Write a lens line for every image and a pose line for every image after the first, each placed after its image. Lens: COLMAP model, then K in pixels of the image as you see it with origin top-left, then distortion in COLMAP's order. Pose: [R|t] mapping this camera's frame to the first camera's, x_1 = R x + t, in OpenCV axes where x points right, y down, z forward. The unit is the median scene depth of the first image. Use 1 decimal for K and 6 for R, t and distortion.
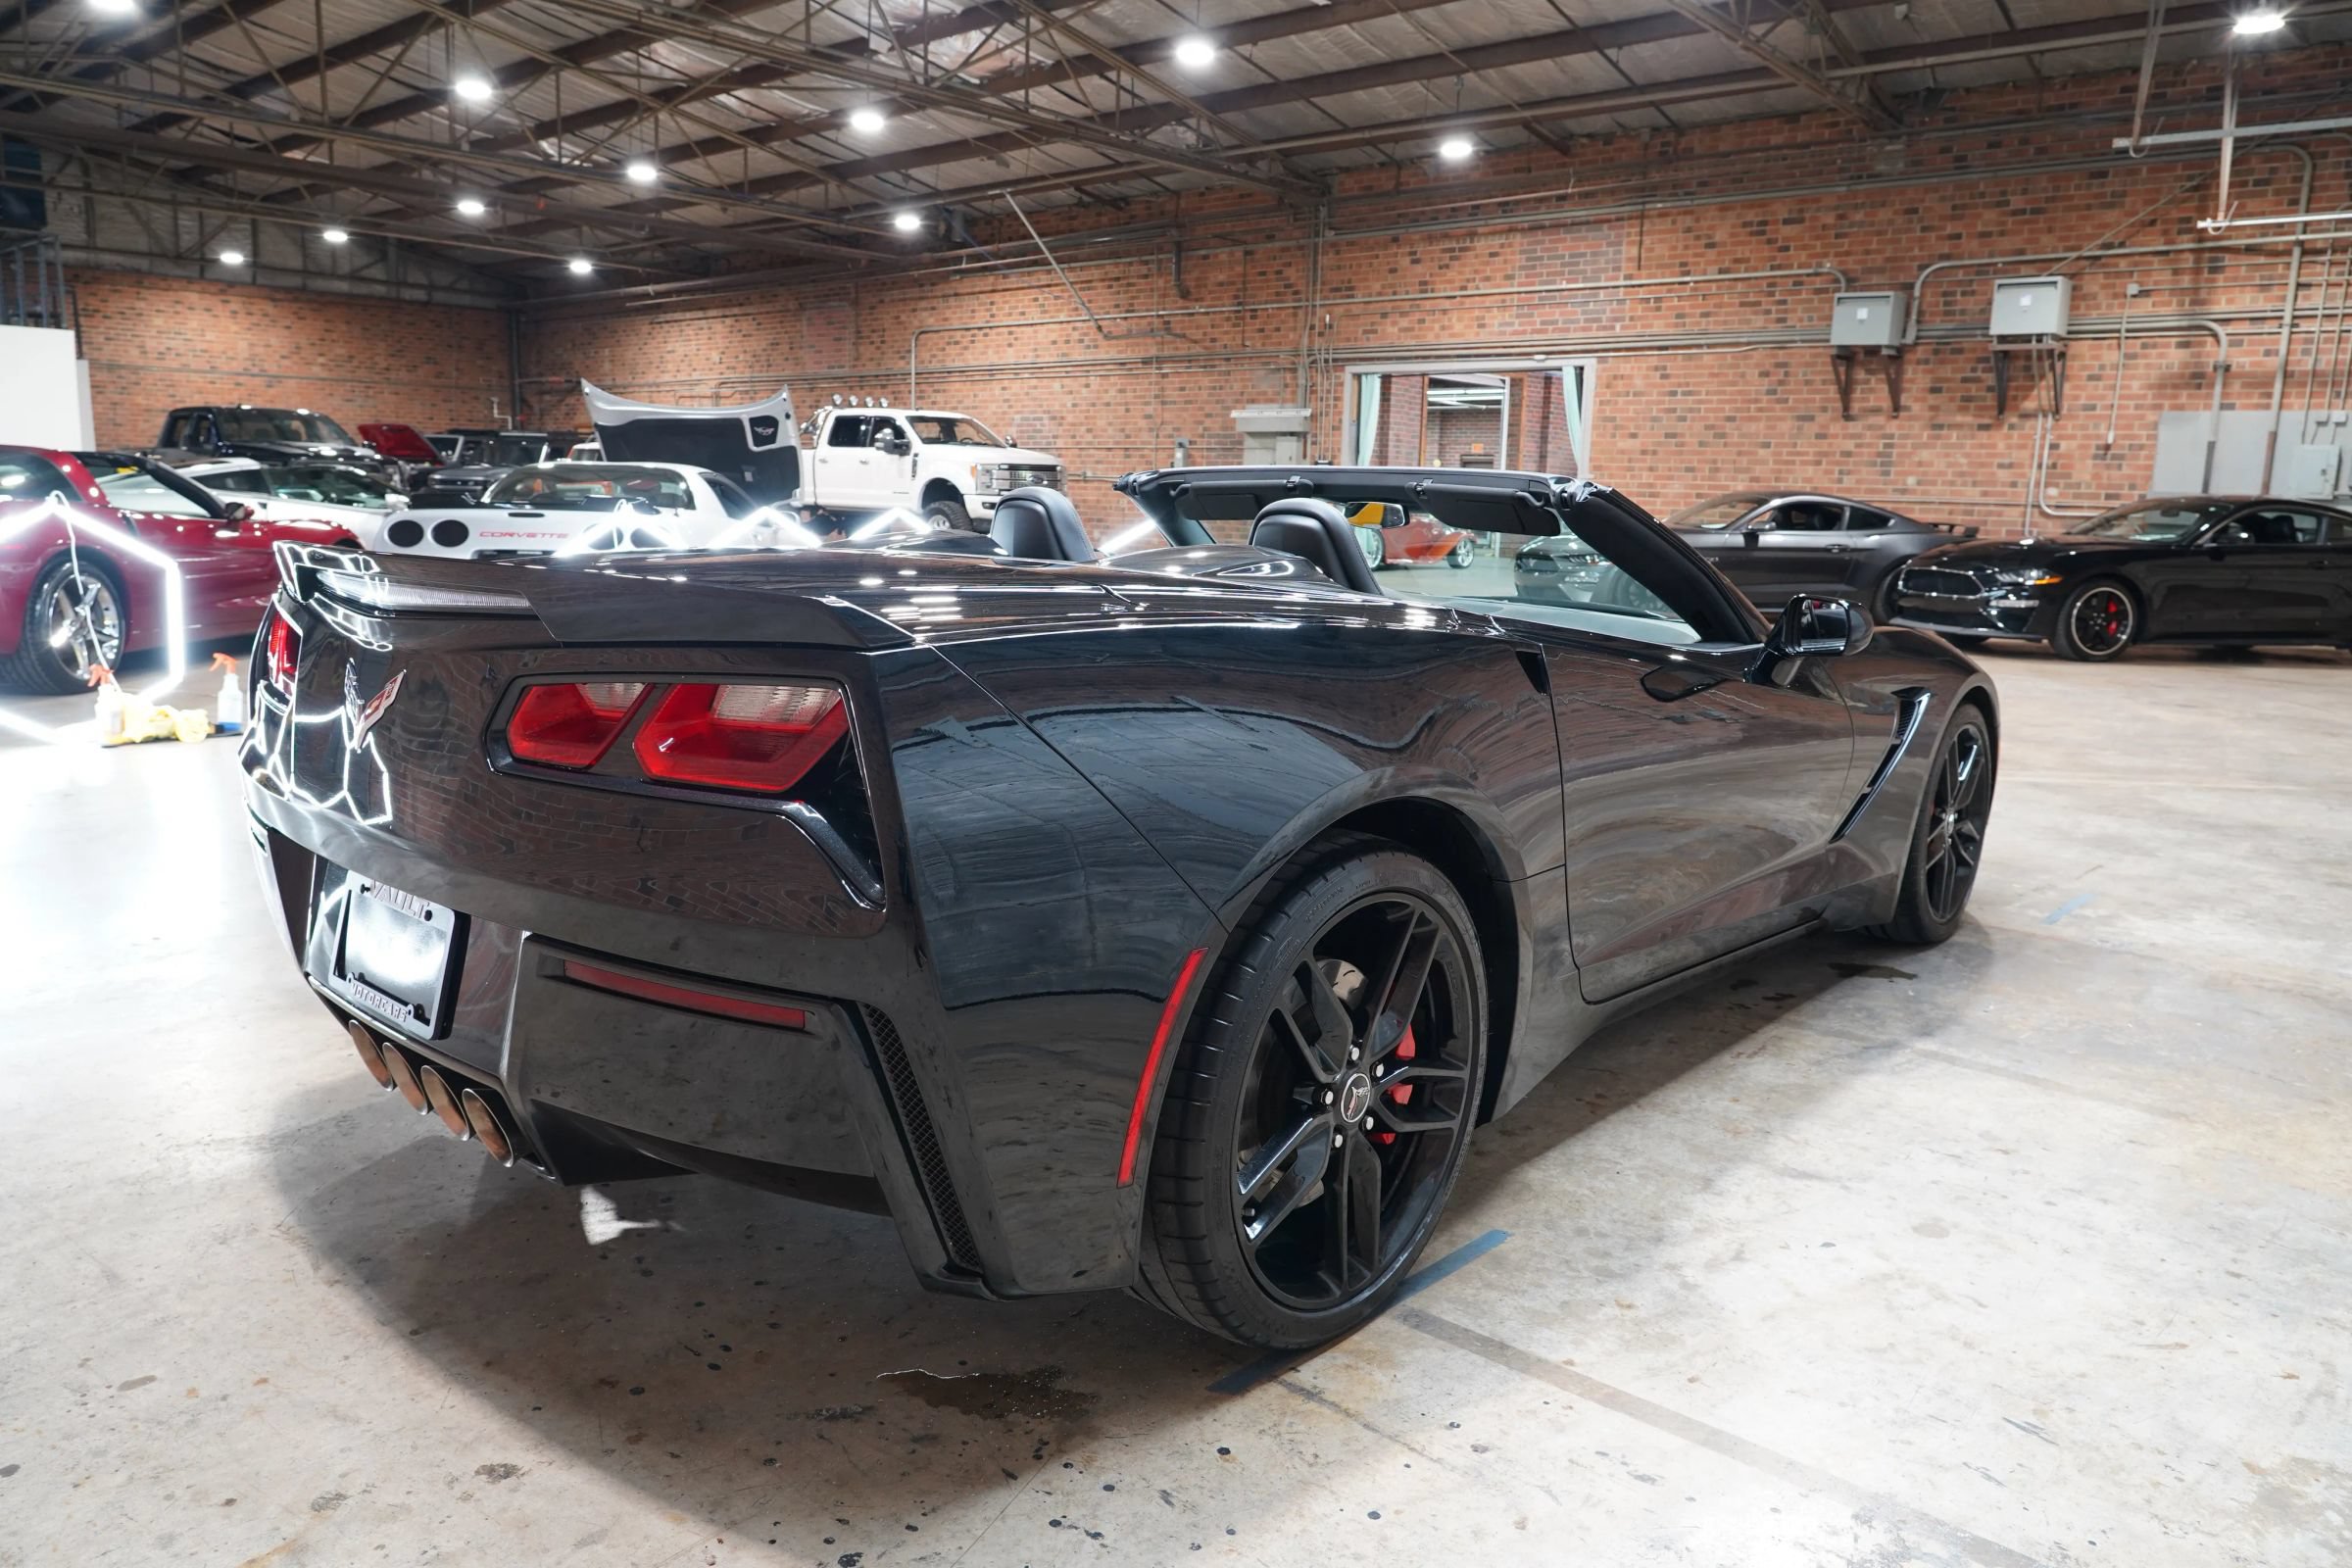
lens RADIAL K [[1593.3, 0, 1174.5], [0, 1593.3, 769.2], [0, 0, 1]] dist [-0.026977, 0.018643]
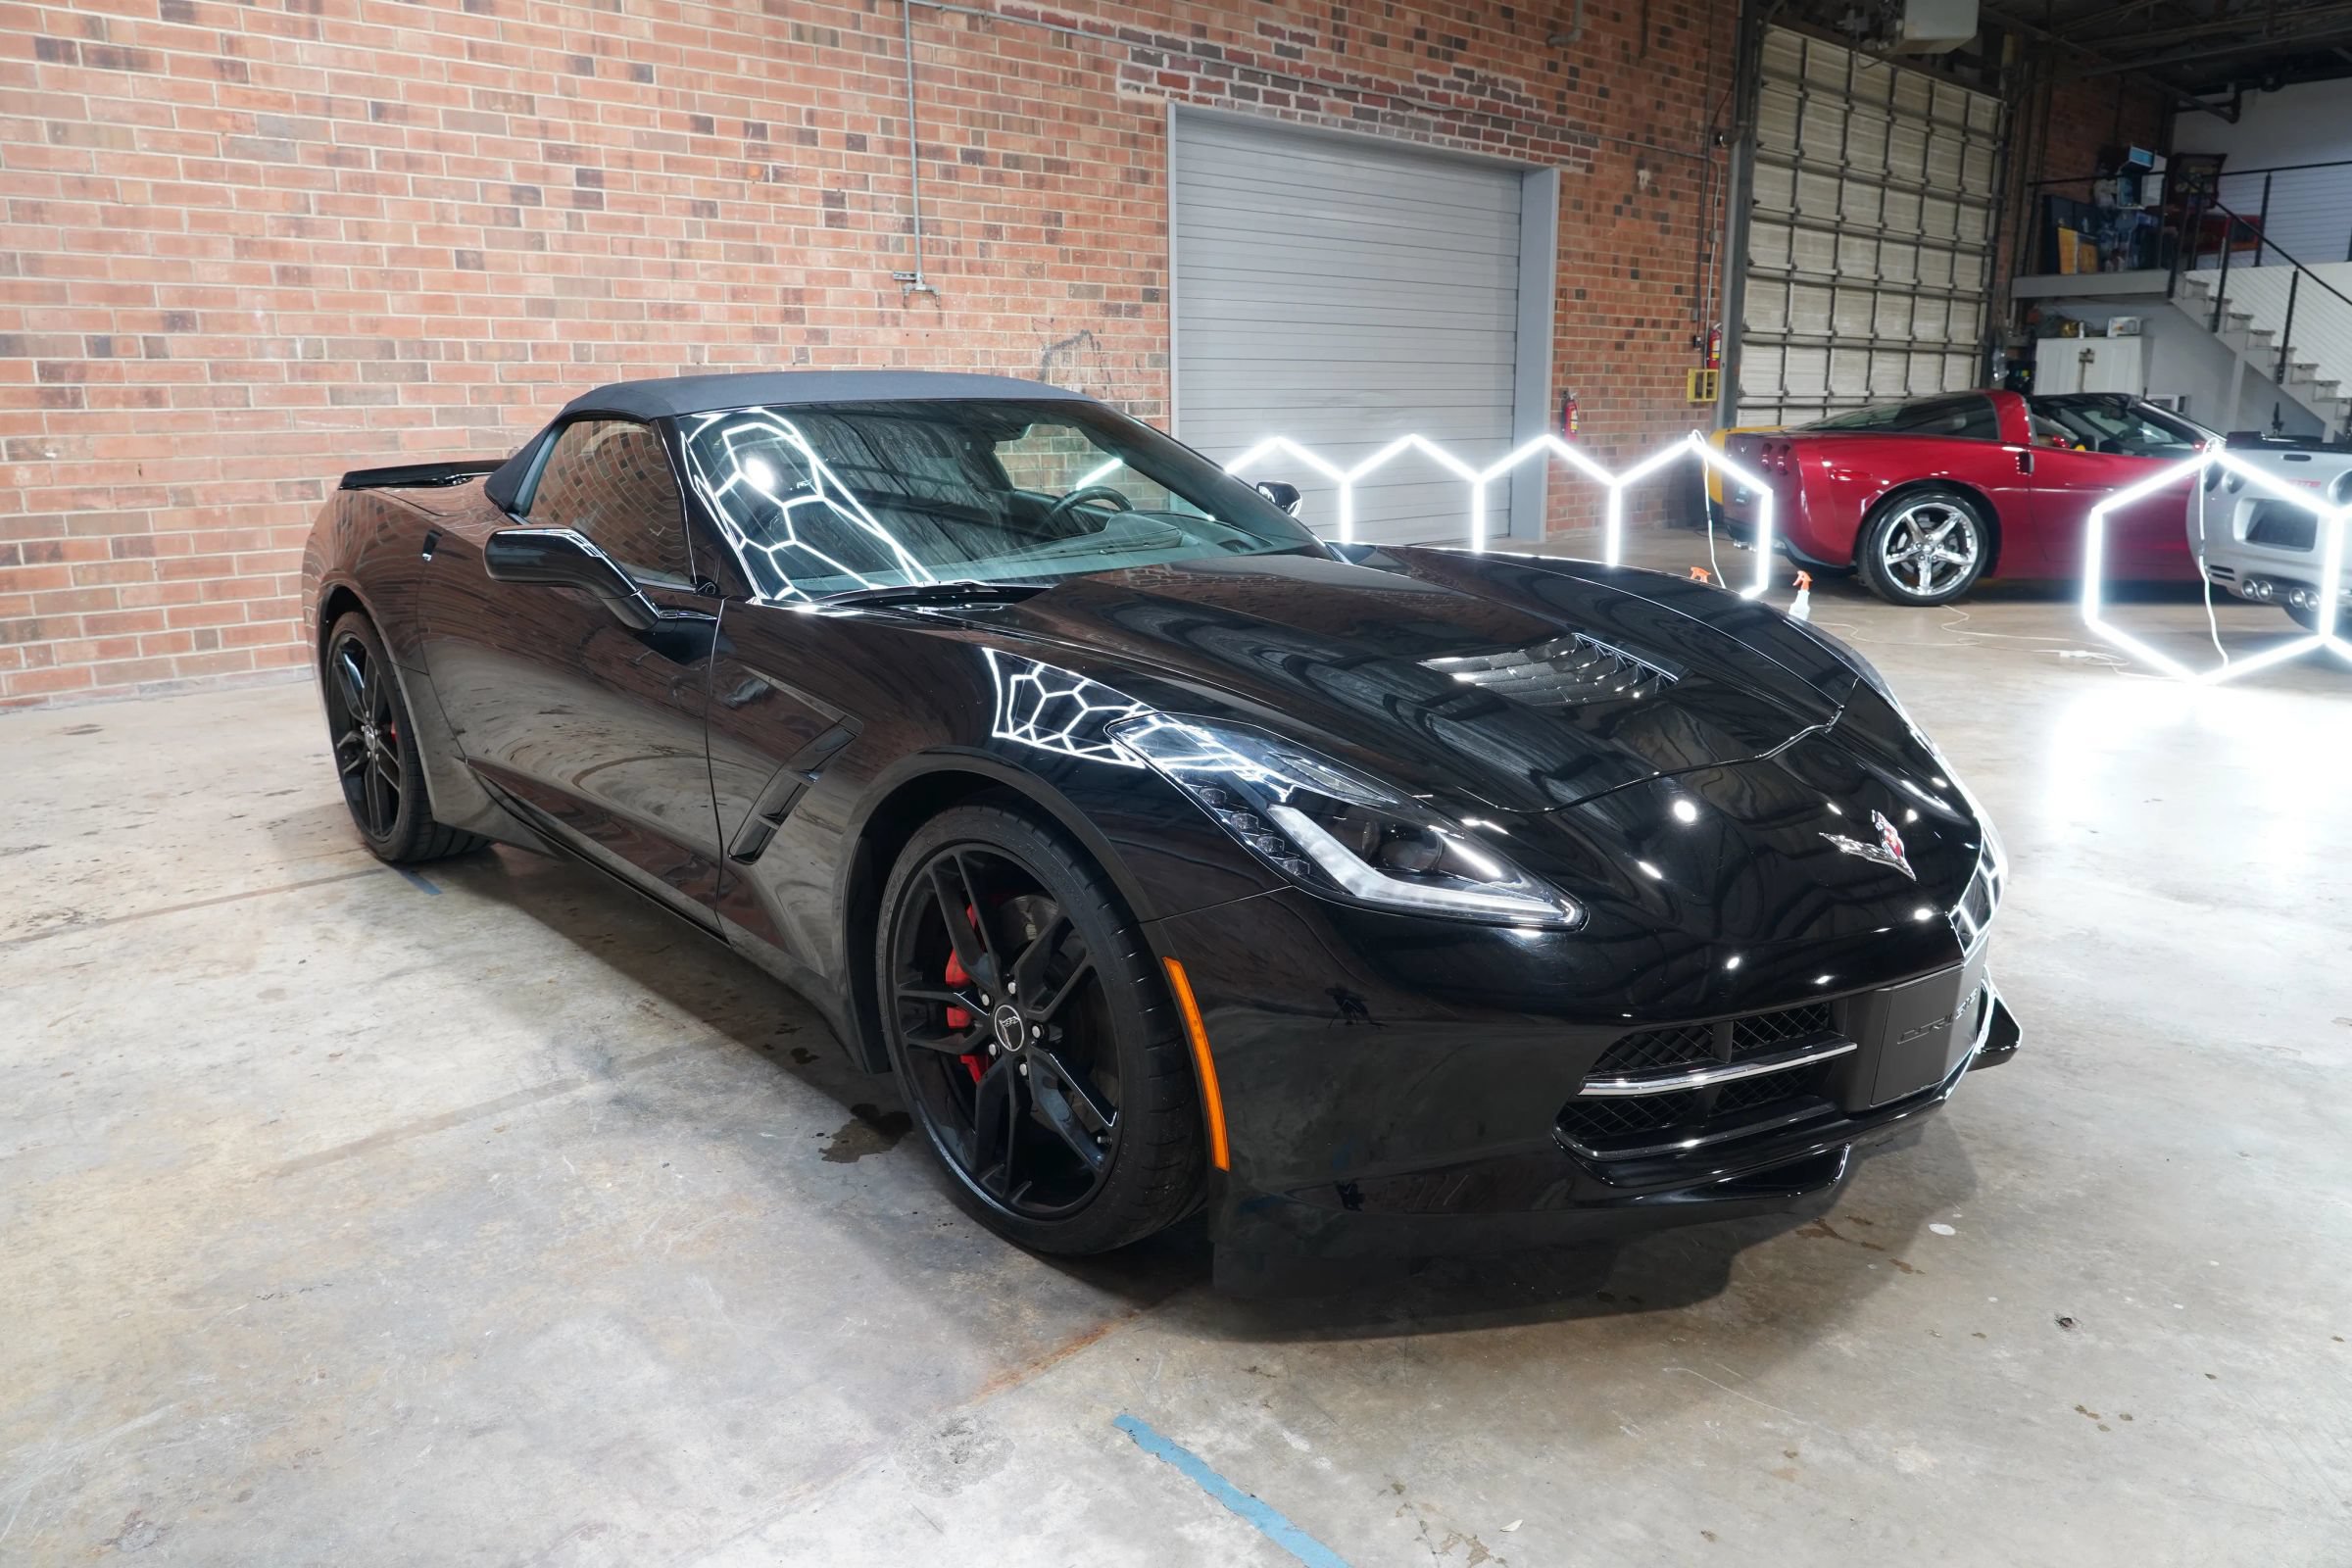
lens RADIAL K [[1593.3, 0, 1179.0], [0, 1593.3, 771.9], [0, 0, 1]] dist [-0.026977, 0.018643]
pose [[-0.100452, 0.198604, -0.974918, 0.248515], [-0.163889, 0.963187, 0.213100, -0.043301], [0.981351, 0.181184, -0.064206, 0.270819]]
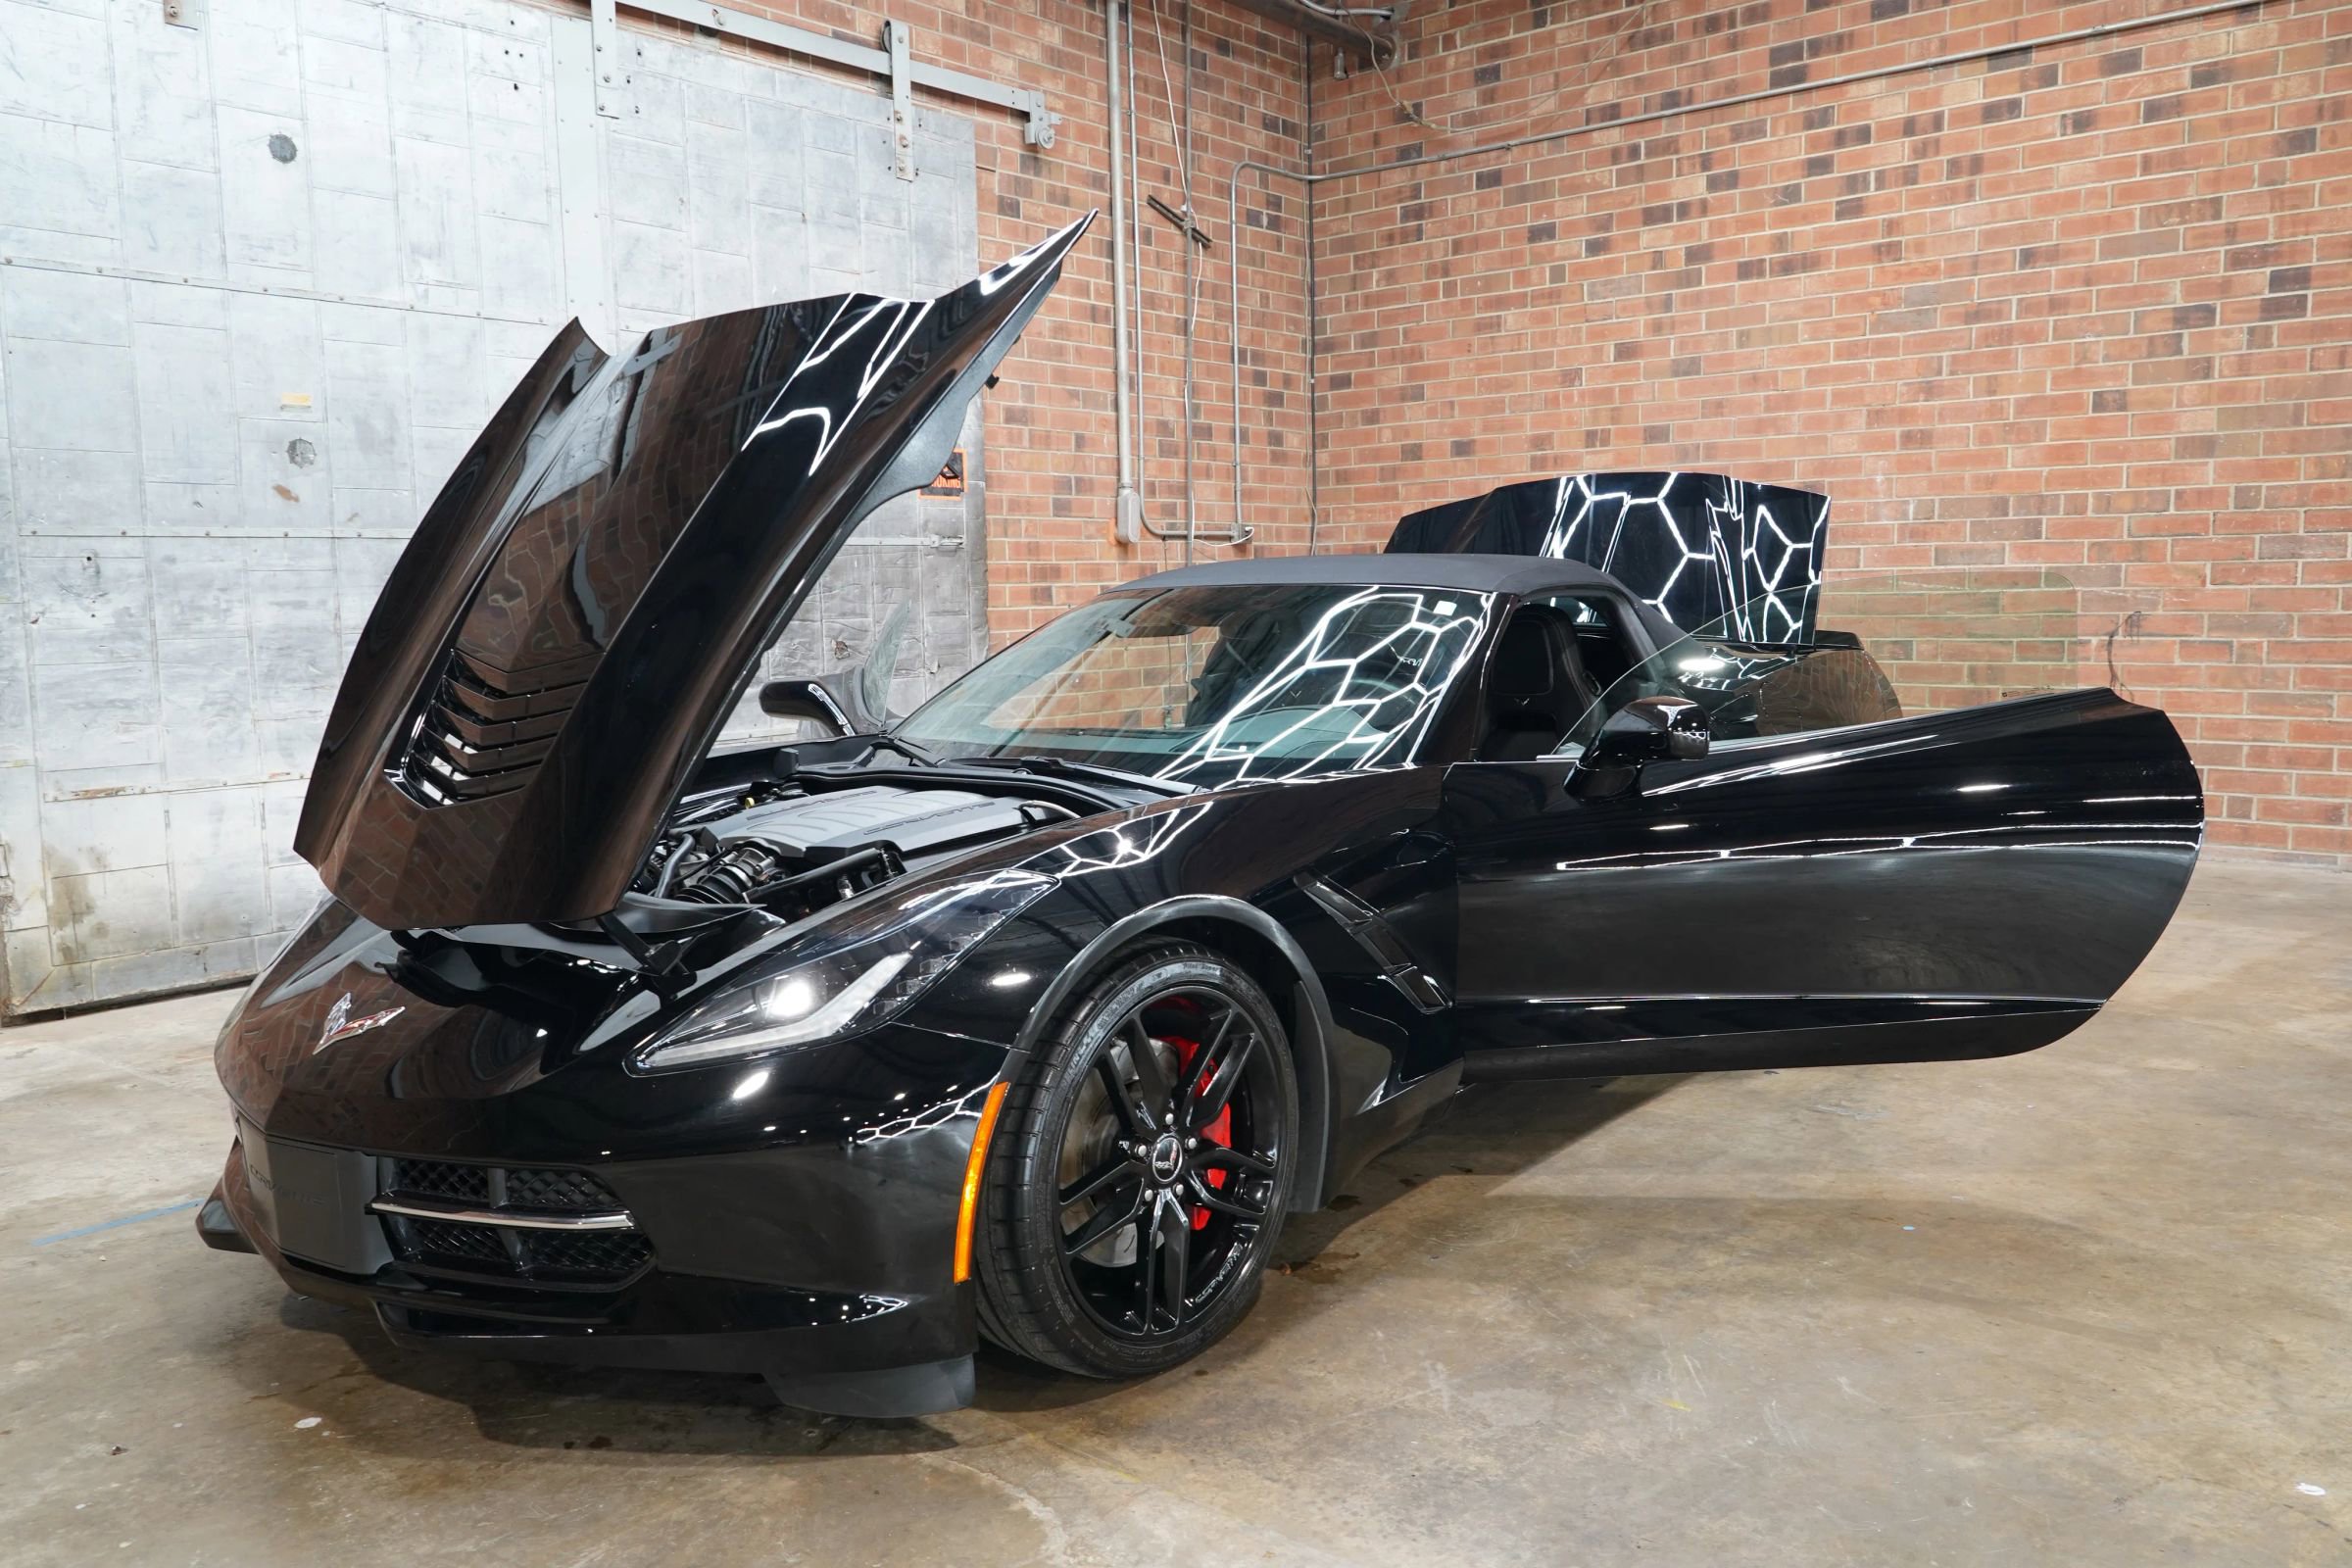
lens RADIAL K [[1794.7, 0, 1172.8], [0, 1794.7, 770.0], [0, 0, 1]] dist [0.007700, -0.000674]
pose [[-0.999918, -0.006885, -0.010818, 0.040878], [-0.009566, 0.962335, 0.271697, -0.085416], [0.008540, 0.271778, -0.962322, 0.471991]]
